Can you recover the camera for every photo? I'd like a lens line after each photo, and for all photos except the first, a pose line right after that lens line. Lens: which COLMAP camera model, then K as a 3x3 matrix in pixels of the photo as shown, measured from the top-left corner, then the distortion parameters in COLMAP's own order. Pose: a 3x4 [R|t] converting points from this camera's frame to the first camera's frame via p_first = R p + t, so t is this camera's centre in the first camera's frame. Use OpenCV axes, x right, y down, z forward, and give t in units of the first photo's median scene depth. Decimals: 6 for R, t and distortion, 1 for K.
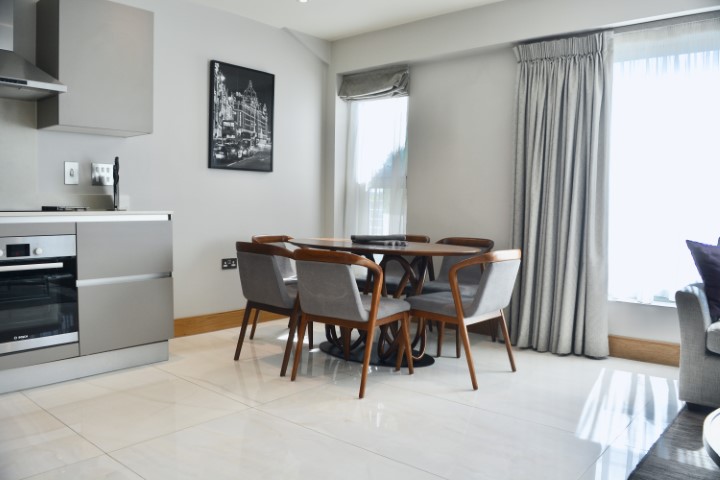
lens RADIAL K [[578.0, 0, 358.5], [0, 578.0, 238.7], [0, 0, 1]] dist [-0.073313, -0.001851]
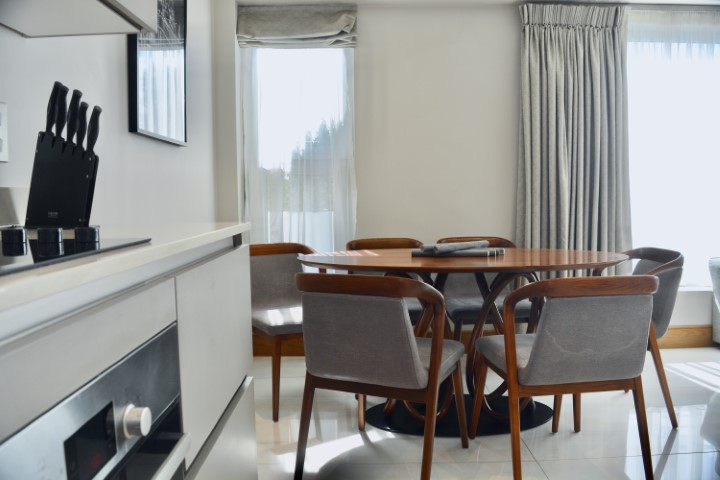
lens RADIAL K [[578.0, 0, 358.0], [0, 578.0, 243.9], [0, 0, 1]] dist [-0.073313, -0.001851]
pose [[0.753670, -0.074640, 0.653001, -0.420590], [0.058125, 0.997207, 0.046897, -0.039623], [-0.654678, 0.002611, 0.755904, 0.485290]]
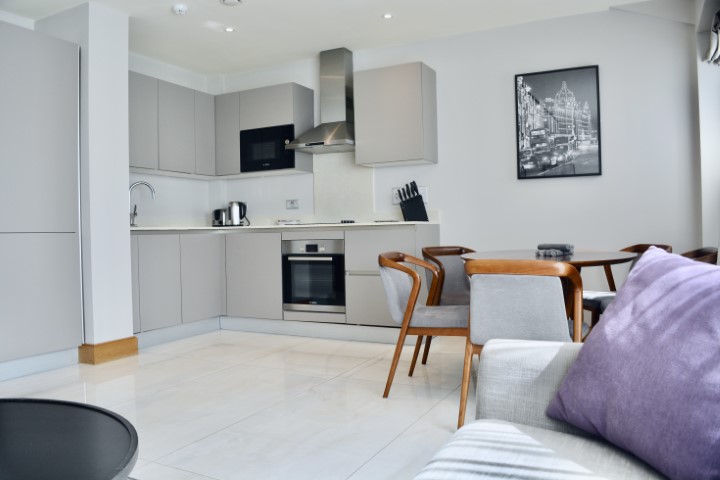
lens RADIAL K [[578.0, 0, 358.6], [0, 578.0, 240.7], [0, 0, 1]] dist [-0.073313, -0.001851]
pose [[0.240102, -0.012716, -0.970664, 0.646420], [-0.041183, 0.998881, -0.023273, 0.020845], [0.969874, 0.045563, 0.239310, 0.472410]]
